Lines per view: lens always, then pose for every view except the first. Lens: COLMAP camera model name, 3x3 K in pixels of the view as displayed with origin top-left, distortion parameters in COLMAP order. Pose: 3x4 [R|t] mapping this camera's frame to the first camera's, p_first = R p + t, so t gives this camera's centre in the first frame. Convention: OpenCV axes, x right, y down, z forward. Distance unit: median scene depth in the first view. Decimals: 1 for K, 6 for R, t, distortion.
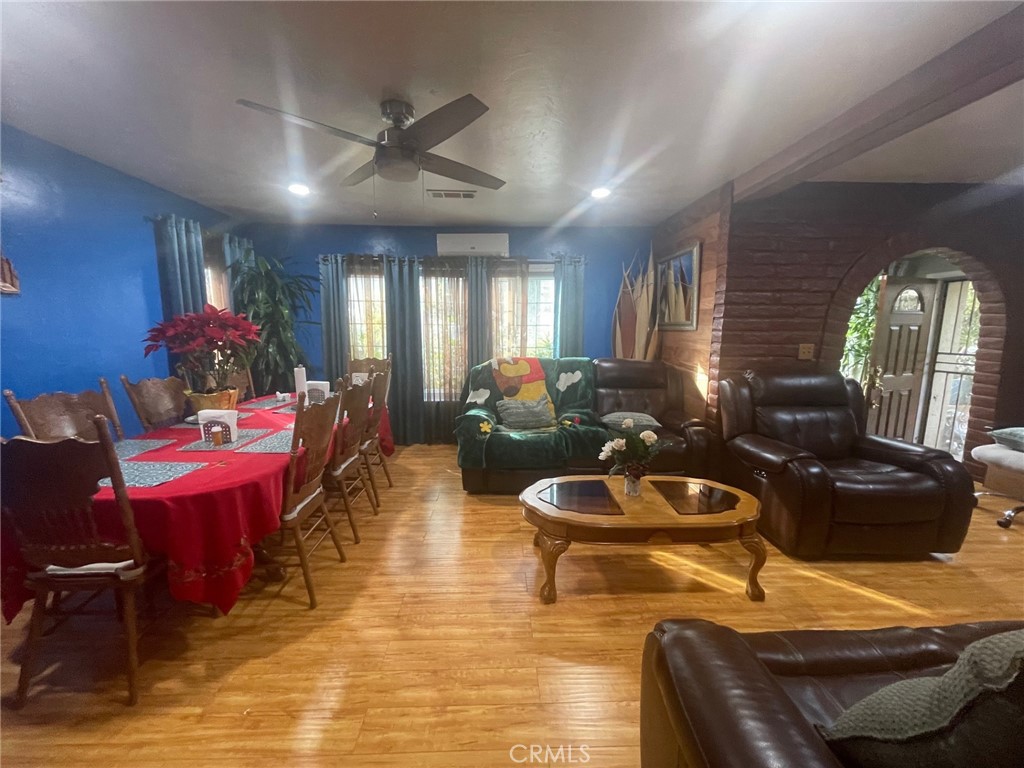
lens RADIAL K [[418.4, 0, 505.5], [0, 418.4, 391.1], [0, 0, 1]] dist [-0.001650, -0.000025]
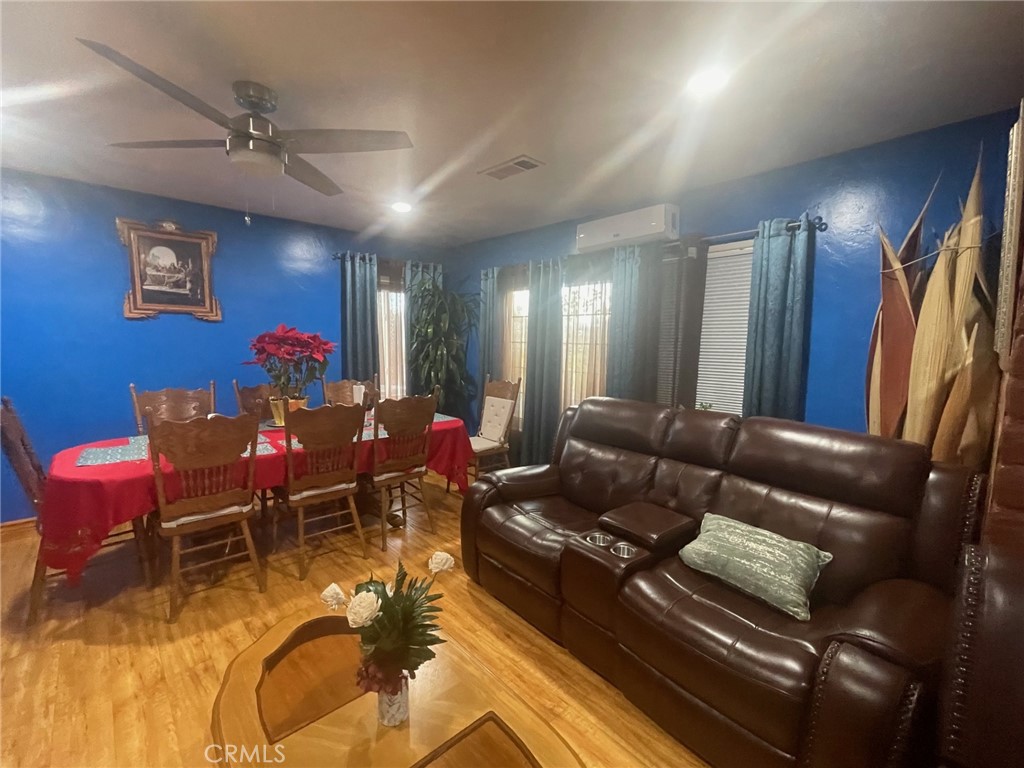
lens RADIAL K [[418.4, 0, 505.5], [0, 418.4, 391.1], [0, 0, 1]] dist [-0.001650, -0.000025]
pose [[0.638602, 0.120364, -0.760066, 0.450448], [-0.141048, 0.989267, 0.038152, -0.115974], [0.756500, 0.082842, 0.648725, 0.541628]]
